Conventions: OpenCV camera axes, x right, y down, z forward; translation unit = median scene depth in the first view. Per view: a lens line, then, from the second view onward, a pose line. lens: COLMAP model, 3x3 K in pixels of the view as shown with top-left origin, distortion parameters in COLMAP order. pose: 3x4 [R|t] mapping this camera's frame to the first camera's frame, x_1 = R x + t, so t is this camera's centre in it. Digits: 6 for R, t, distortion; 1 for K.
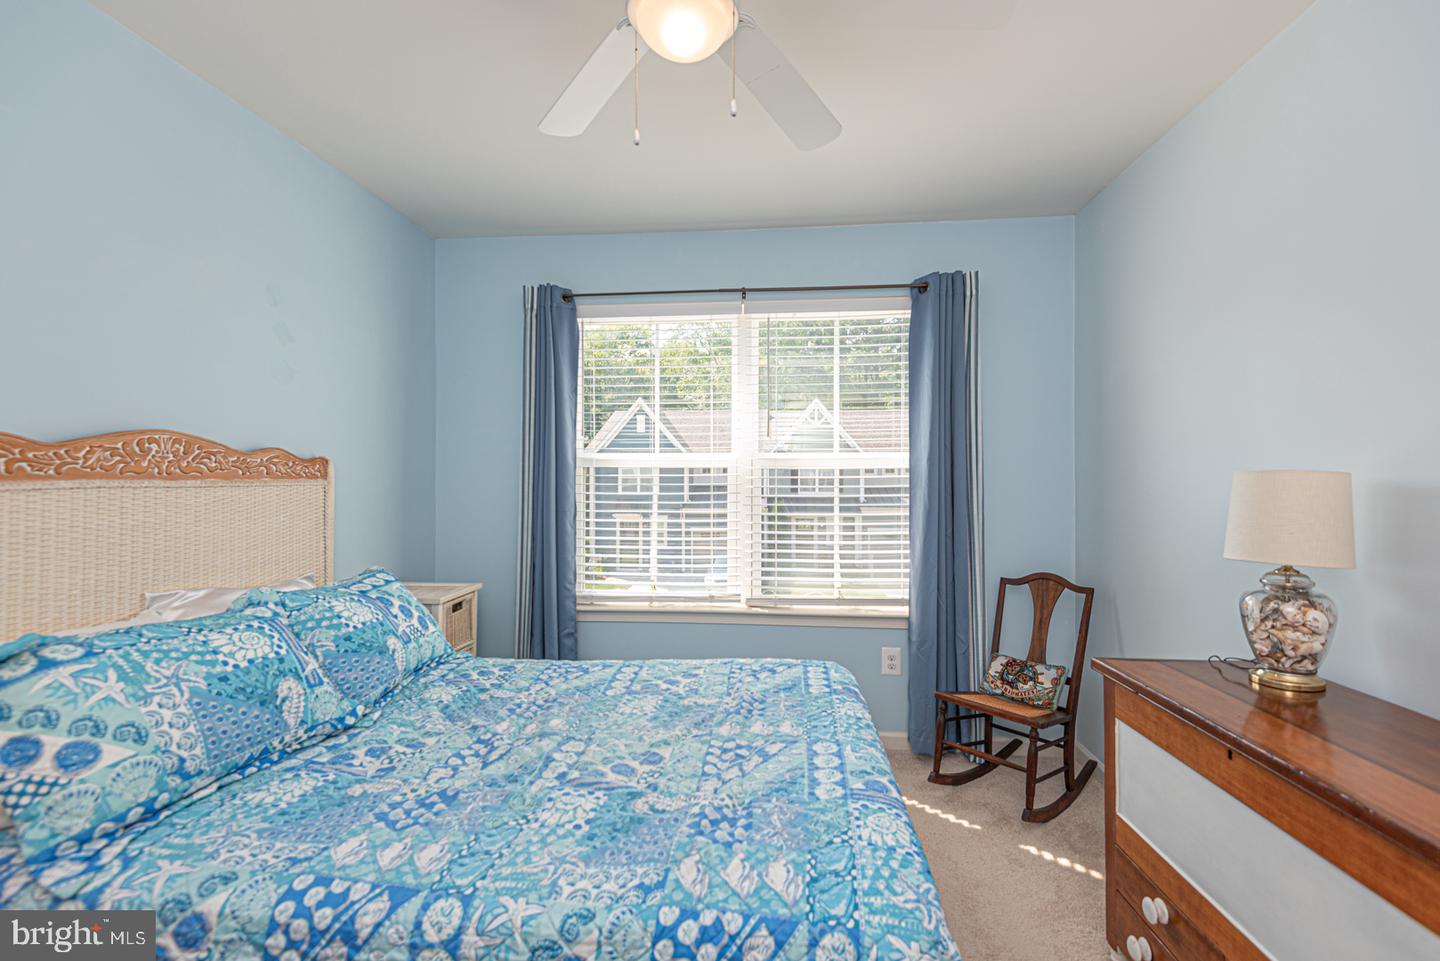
lens RADIAL K [[655.2, 0, 720.0], [0, 655.2, 480.5], [0, 0, 1]] dist [0.030464, -0.013058]
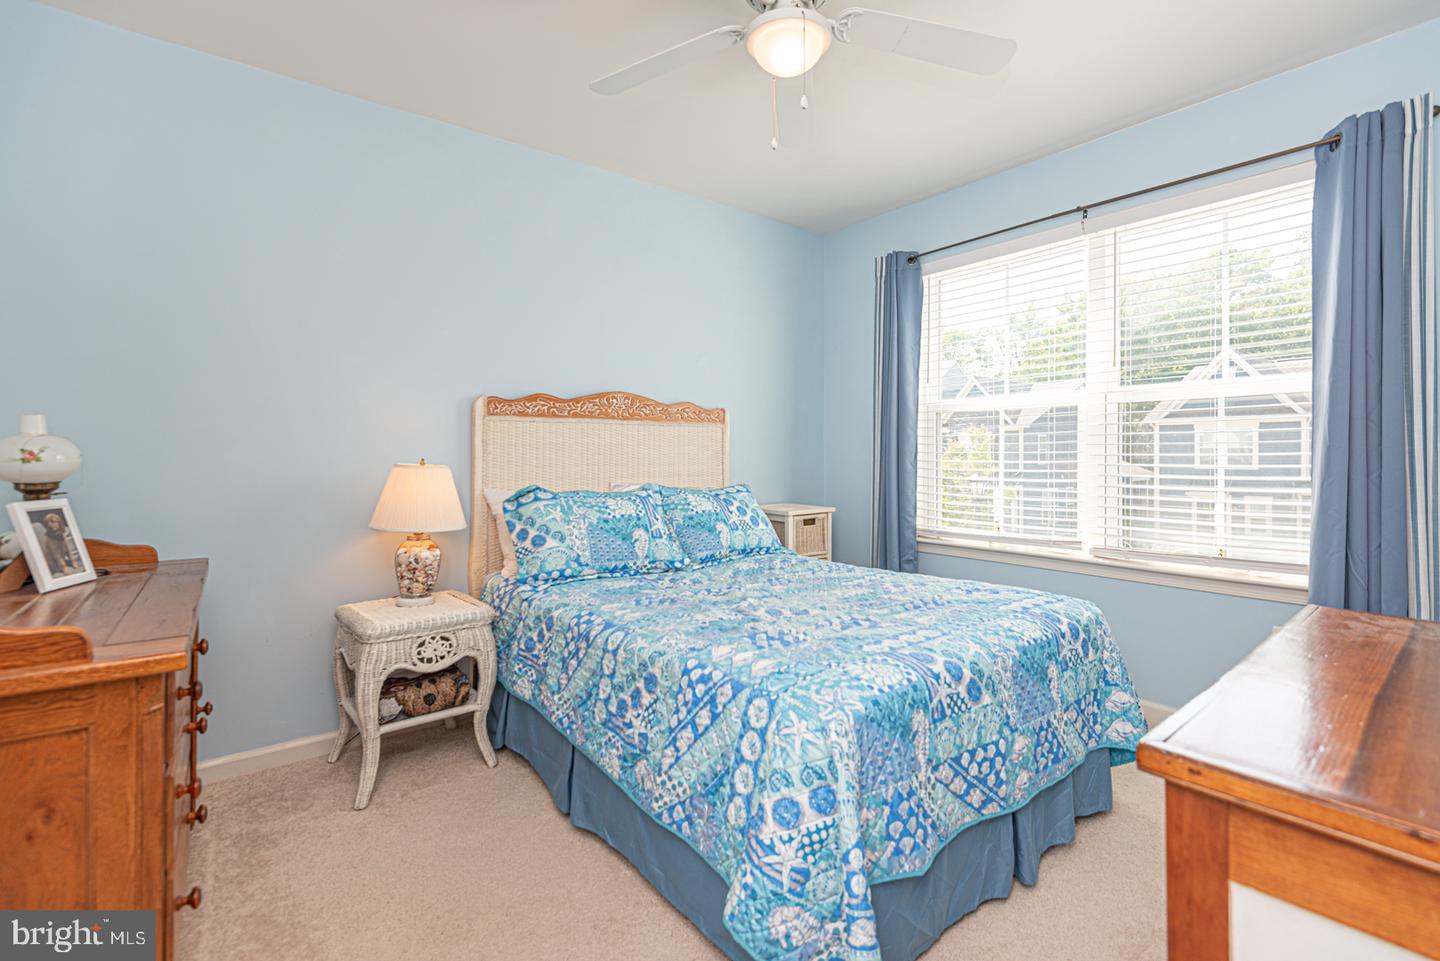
lens RADIAL K [[644.8, 0, 718.9], [0, 644.8, 461.8], [0, 0, 1]] dist [0.056369, -0.030590]
pose [[0.697059, 0.010187, -0.716942, 0.657530], [-0.001221, 0.999914, 0.013020, 0.099763], [0.717013, -0.008201, 0.697012, -0.010152]]
